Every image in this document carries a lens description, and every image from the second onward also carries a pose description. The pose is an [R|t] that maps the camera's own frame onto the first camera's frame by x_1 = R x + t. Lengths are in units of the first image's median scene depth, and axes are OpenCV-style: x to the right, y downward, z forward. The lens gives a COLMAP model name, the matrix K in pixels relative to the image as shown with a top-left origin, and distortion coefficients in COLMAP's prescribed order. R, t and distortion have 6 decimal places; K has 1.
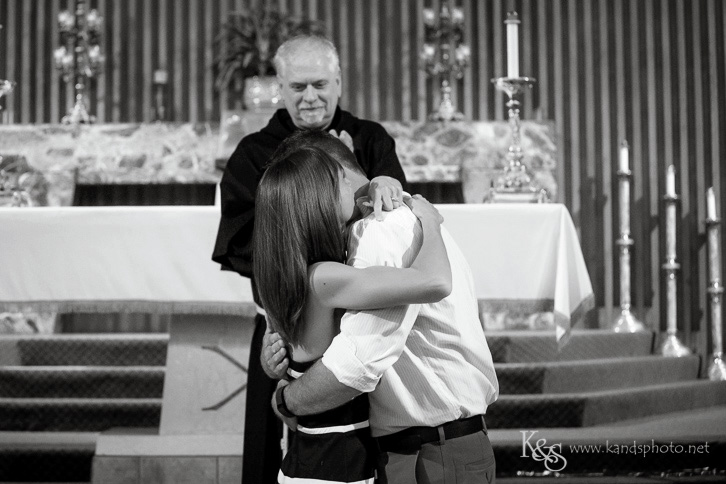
lens RADIAL K [[1673.4, 0, 361.9], [0, 1673.4, 245.6], [0, 0, 1]] dist [-0.239560, 0.000000]
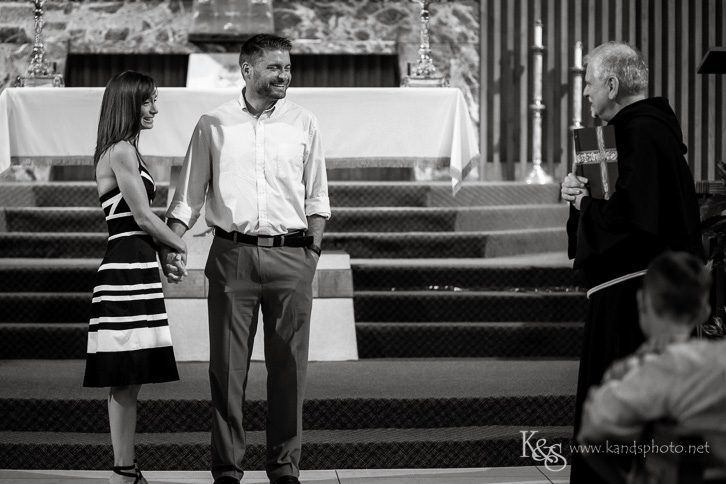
lens RADIAL K [[1991.2, 0, 356.1], [0, 1991.2, 238.8], [0, 0, 1]] dist [-0.126893, 0.000000]
pose [[0.999747, 0.008067, 0.020983, 0.002127], [-0.009697, 0.996844, 0.078792, -0.018949], [-0.020282, -0.078976, 0.996670, -0.404274]]
